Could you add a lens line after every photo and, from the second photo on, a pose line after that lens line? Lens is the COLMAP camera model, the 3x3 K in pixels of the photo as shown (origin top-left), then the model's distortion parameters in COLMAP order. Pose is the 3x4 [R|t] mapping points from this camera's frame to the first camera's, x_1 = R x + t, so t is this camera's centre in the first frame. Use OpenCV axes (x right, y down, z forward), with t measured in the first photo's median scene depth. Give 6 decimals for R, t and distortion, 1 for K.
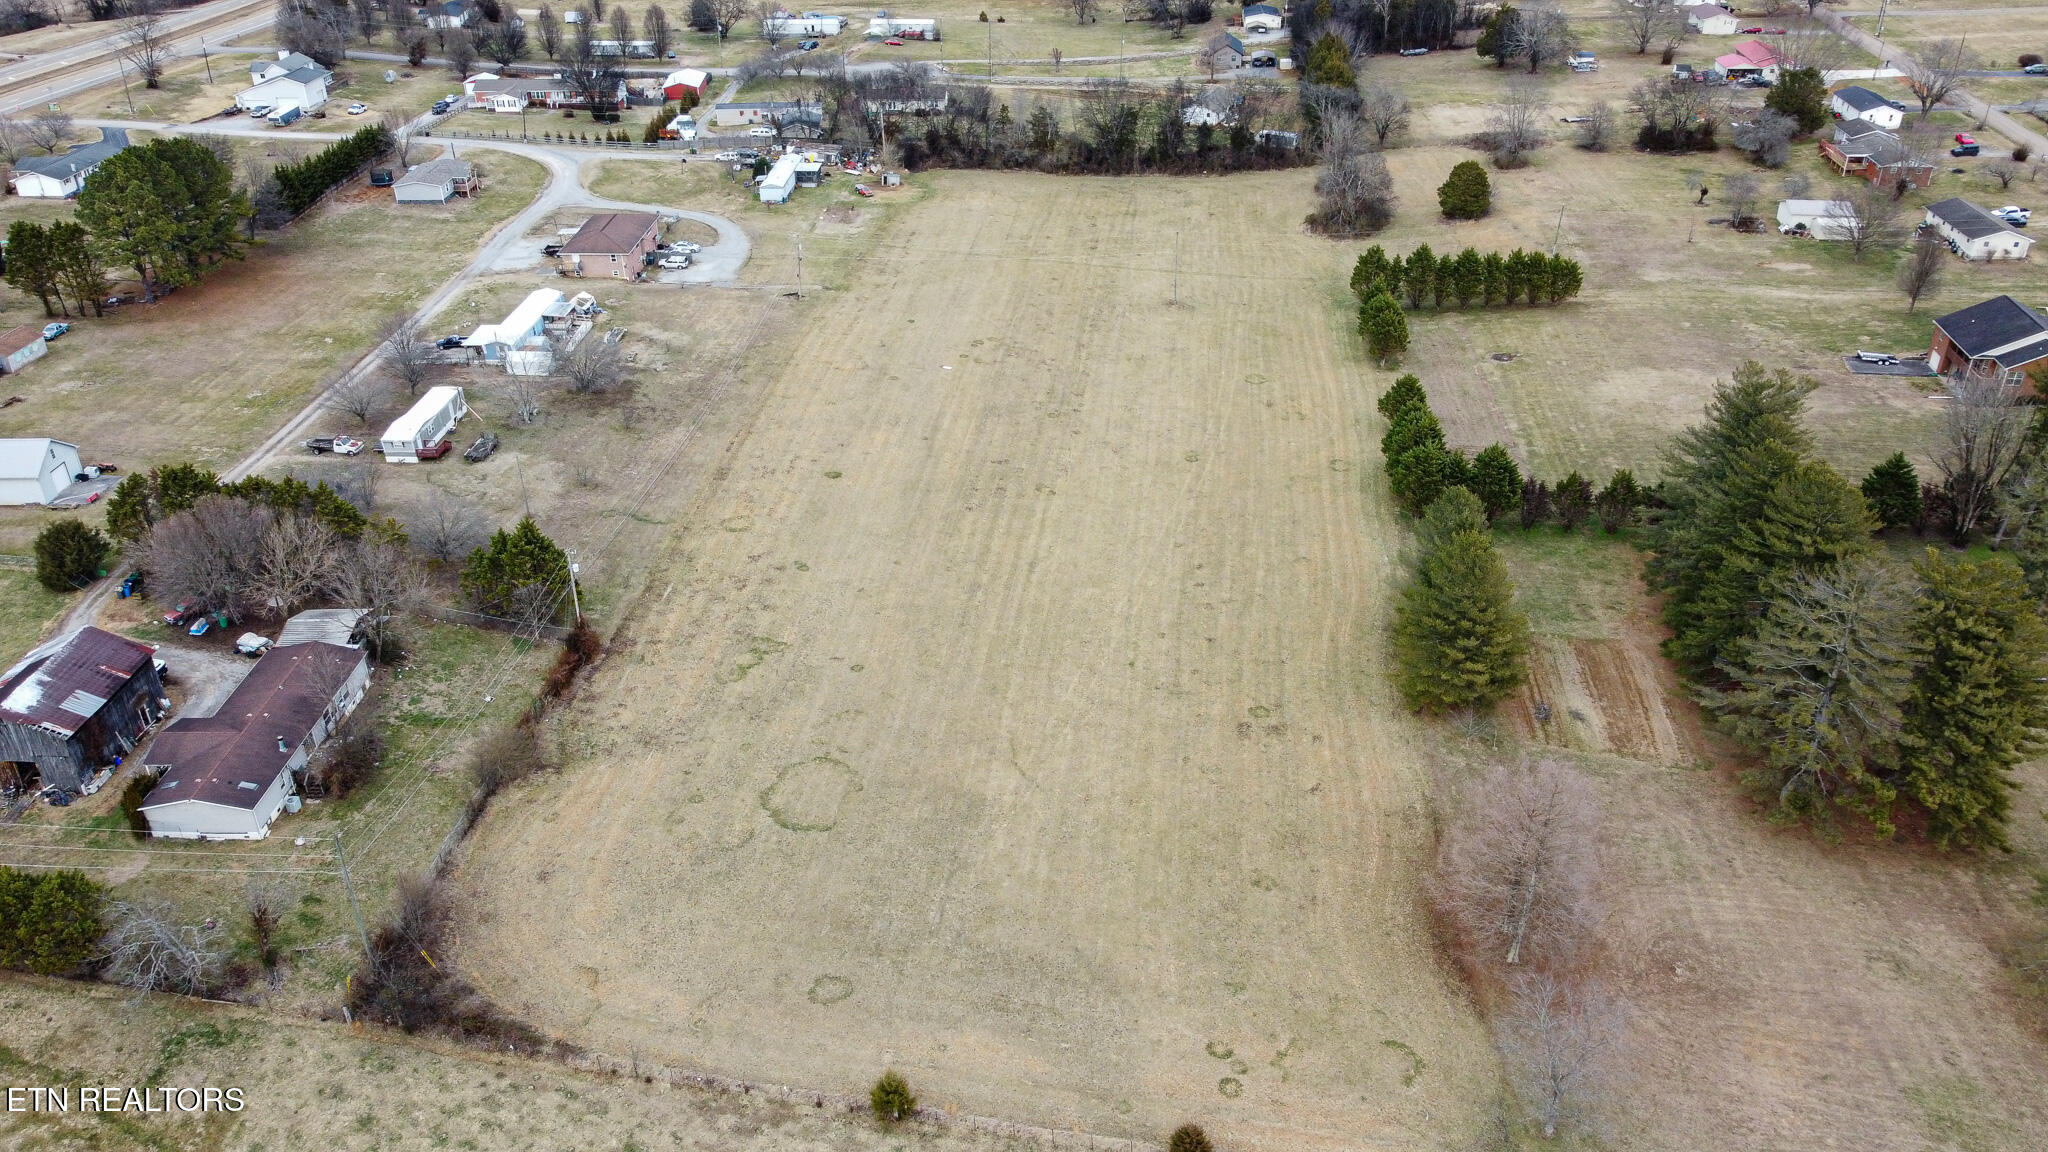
lens RADIAL K [[1554.9, 0, 1025.6], [0, 1554.9, 578.1], [0, 0, 1]] dist [0.000155, -0.004176]
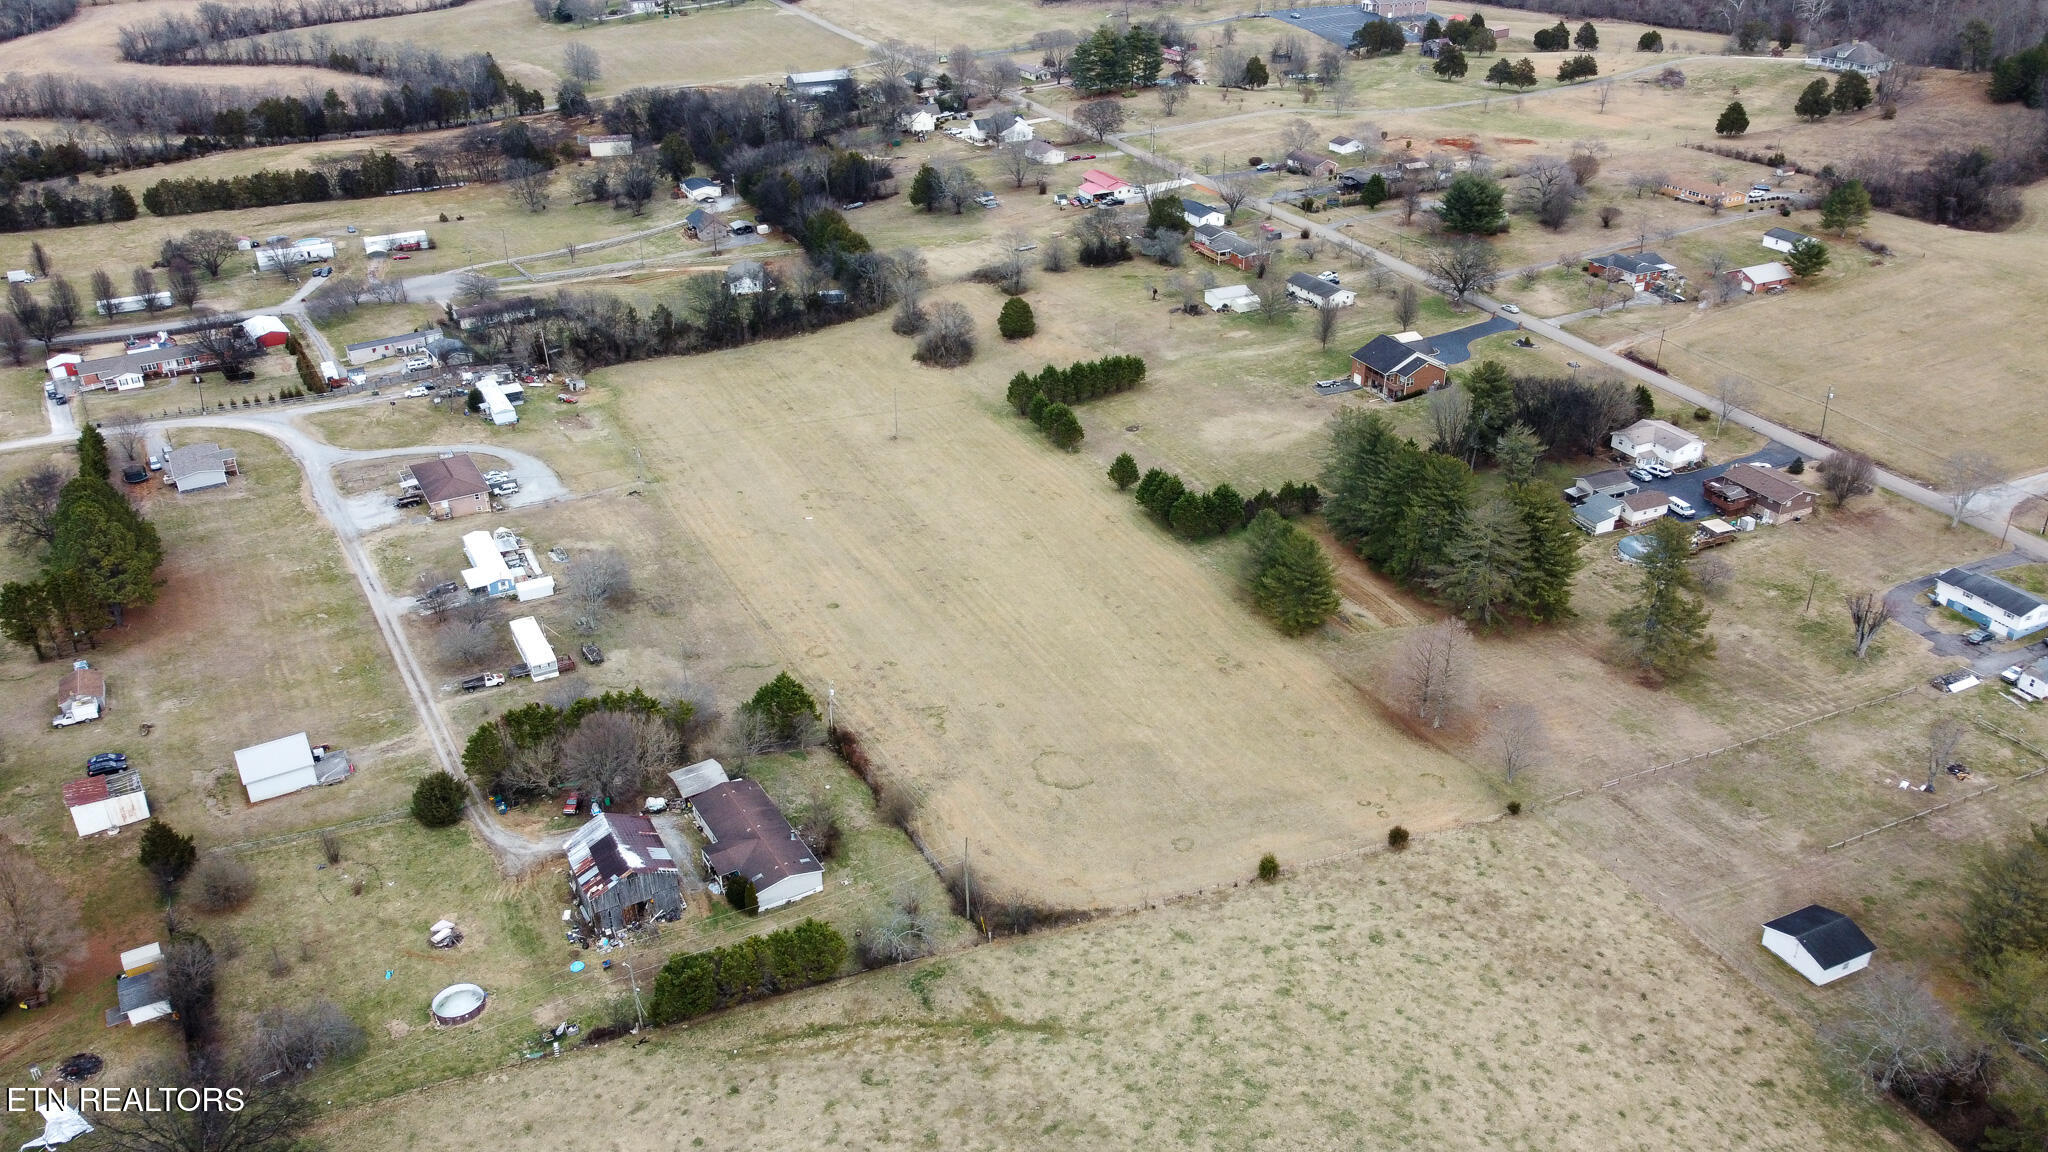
lens RADIAL K [[1554.9, 0, 1031.6], [0, 1554.9, 585.0], [0, 0, 1]] dist [0.000155, -0.004176]
pose [[0.849301, -0.248208, 0.465919, -0.520983], [0.266464, 0.963451, 0.027534, -0.062952], [-0.455725, 0.100766, 0.884399, -0.281229]]
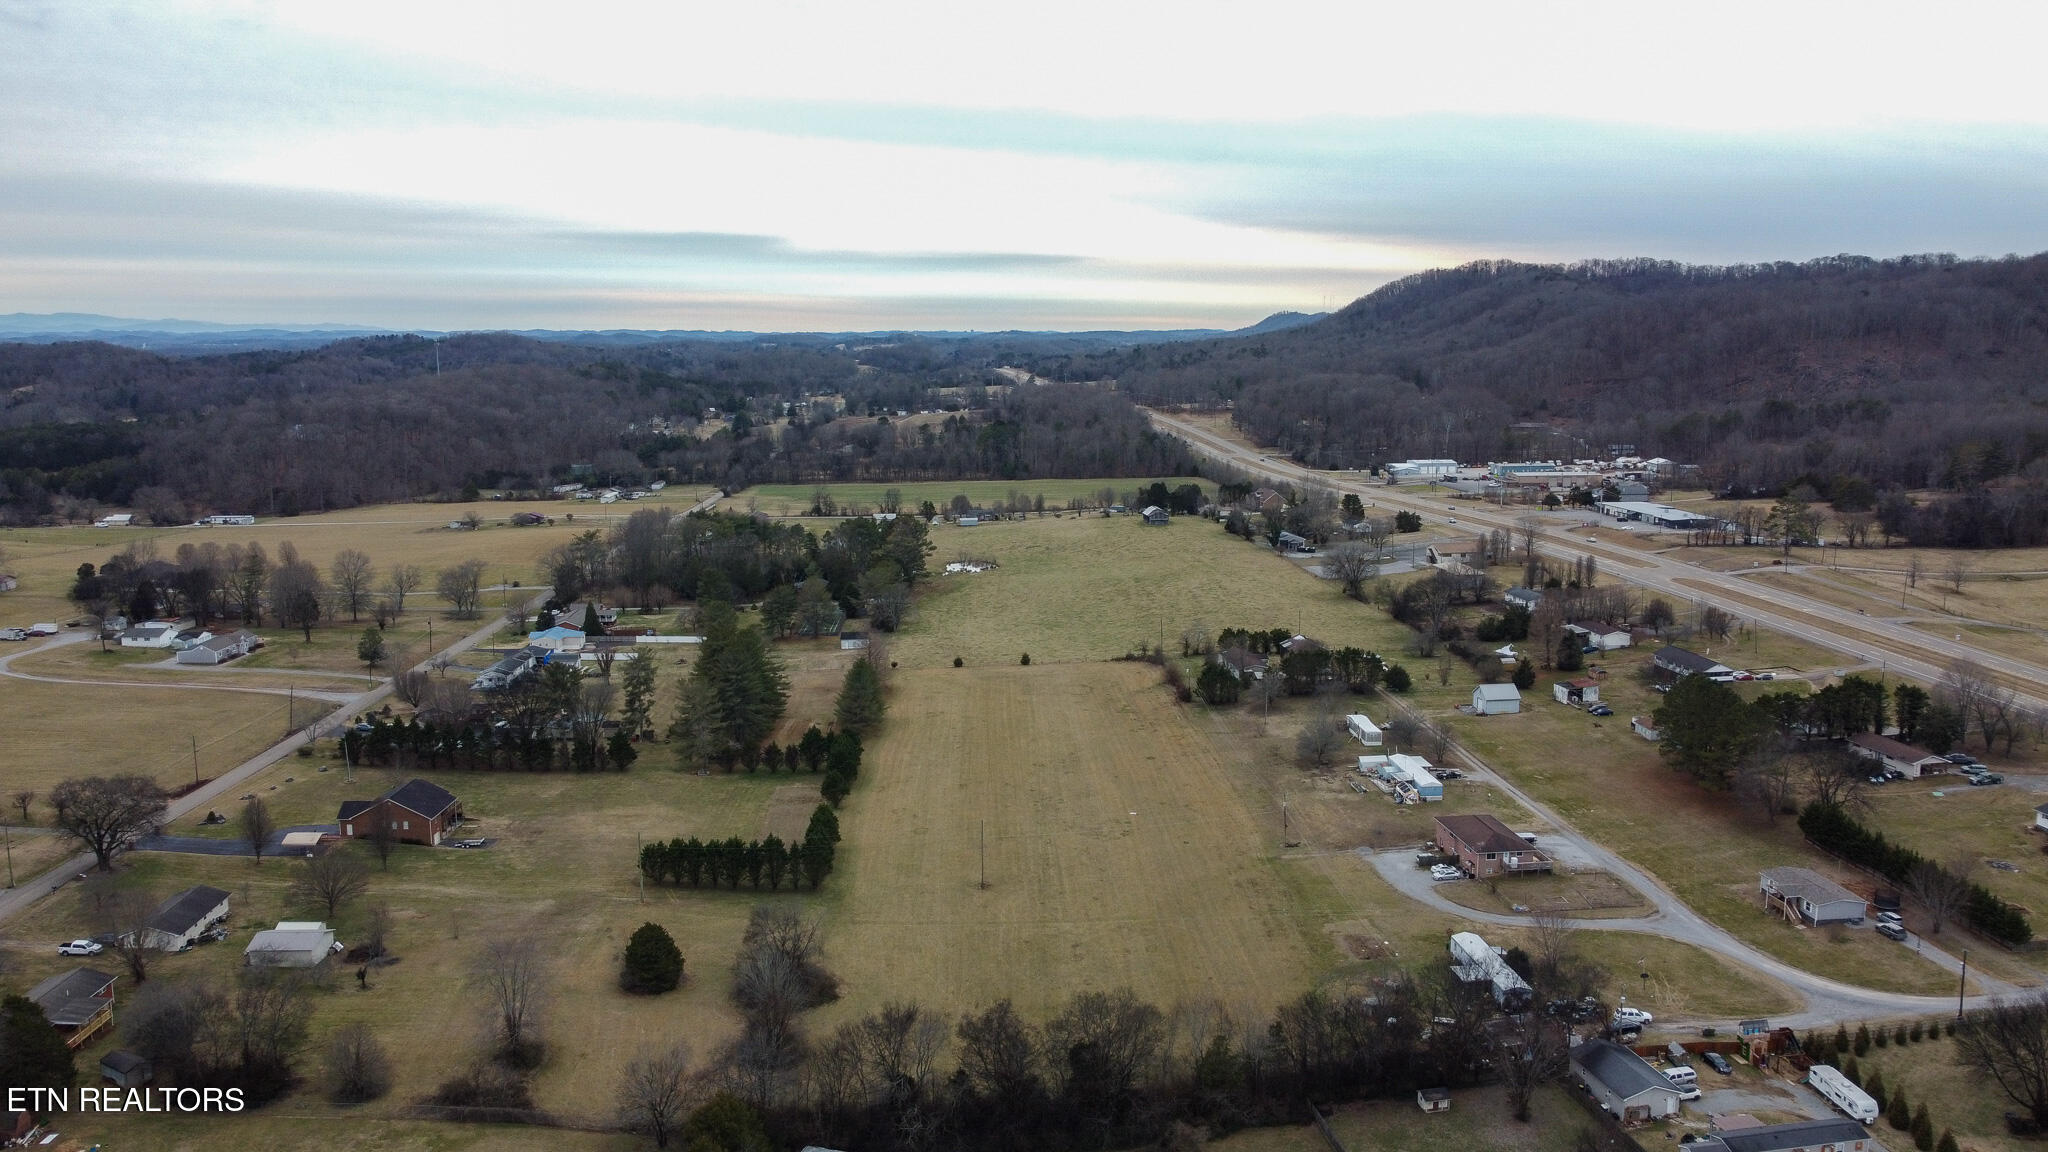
lens RADIAL K [[1554.9, 0, 1029.7], [0, 1554.9, 574.3], [0, 0, 1]] dist [0.000155, -0.004176]
pose [[-0.988955, 0.036413, -0.143675, 0.238608], [-0.061841, 0.779577, 0.623246, -1.175953], [0.134700, 0.625248, -0.768714, 1.910941]]
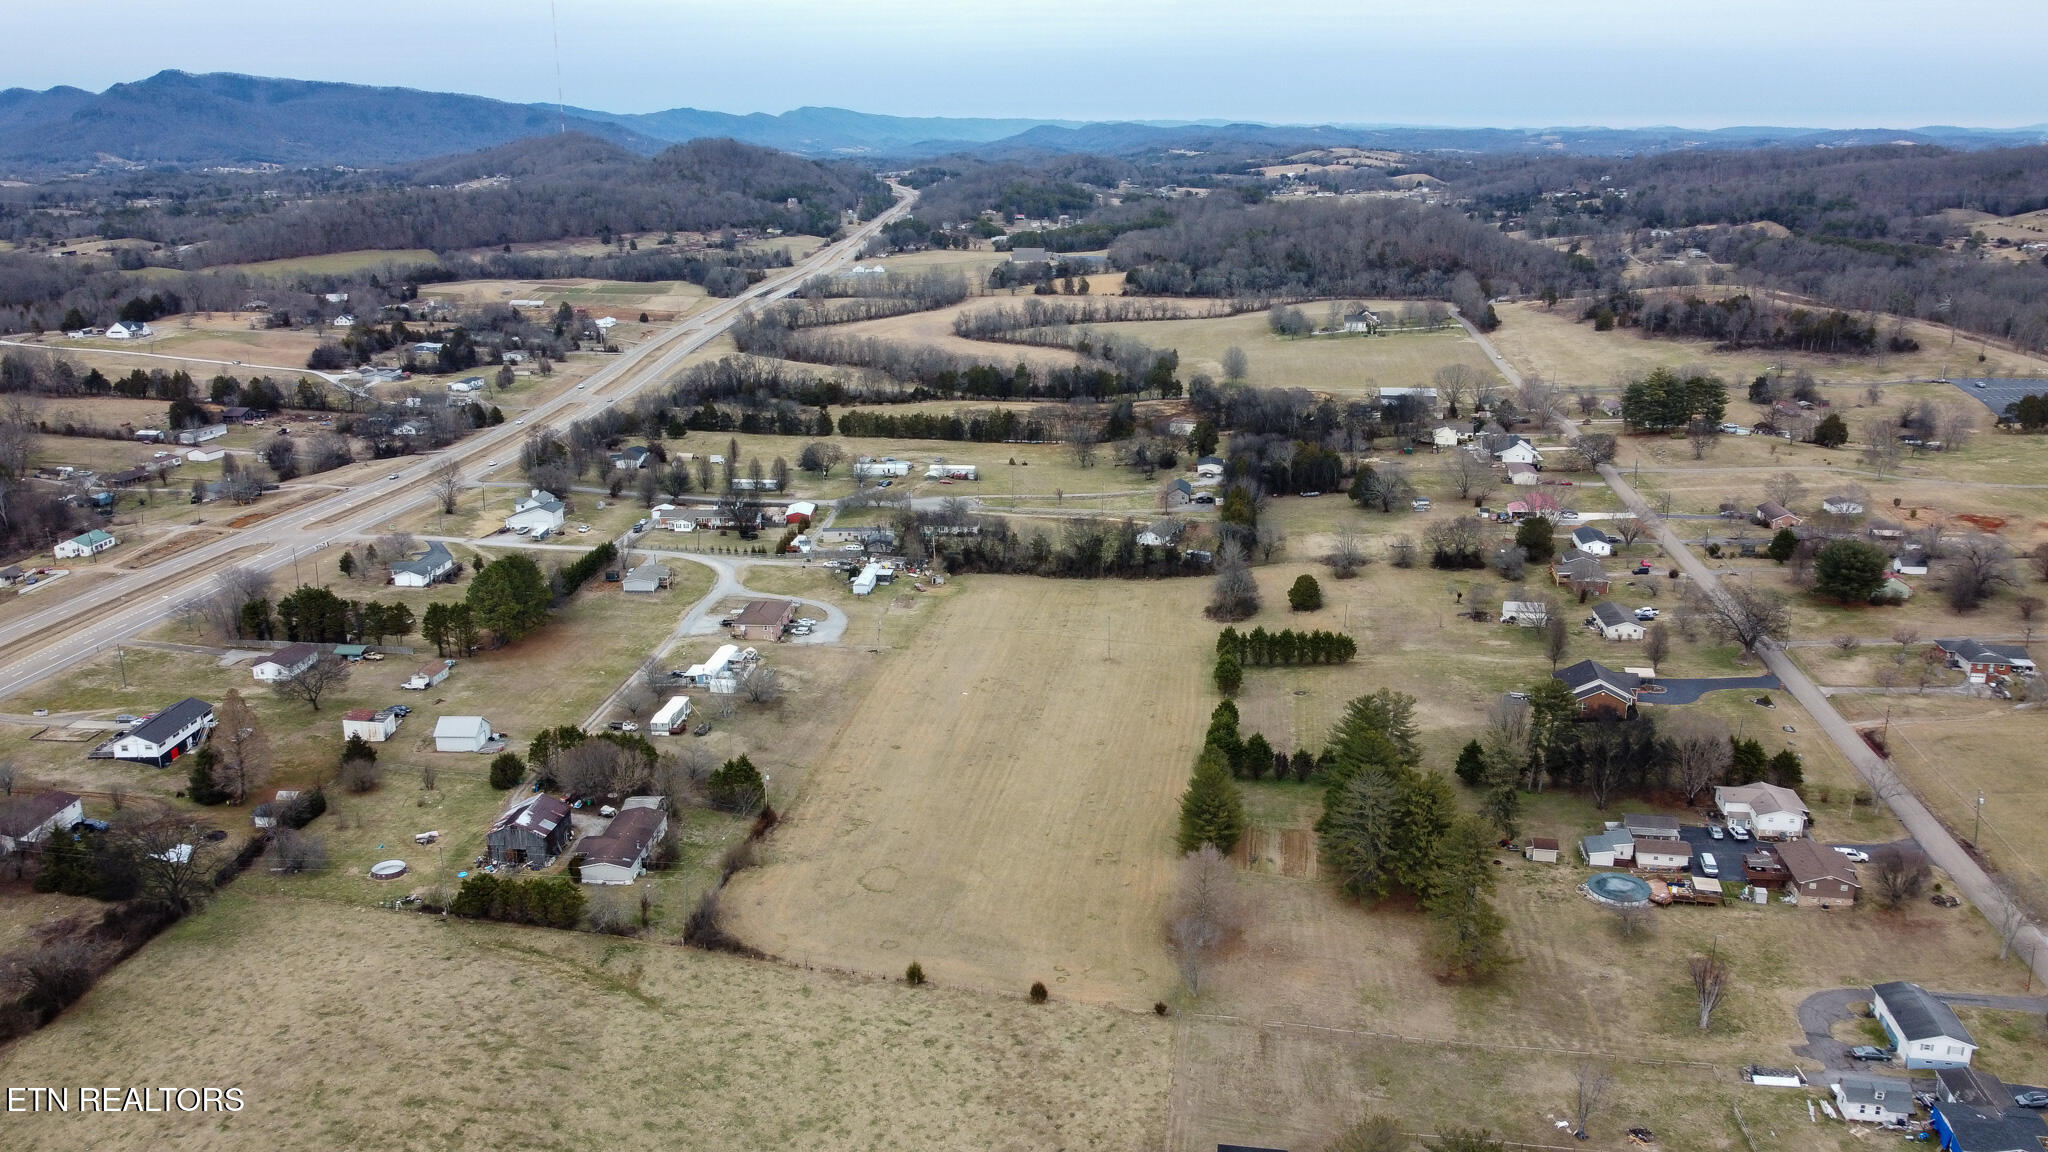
lens RADIAL K [[1554.9, 0, 1029.1], [0, 1554.9, 575.0], [0, 0, 1]] dist [0.000155, -0.004176]
pose [[0.999395, 0.011803, -0.032707, 0.070874], [-0.019333, 0.970453, -0.240515, 0.139810], [0.028902, 0.241002, 0.970094, -0.644888]]
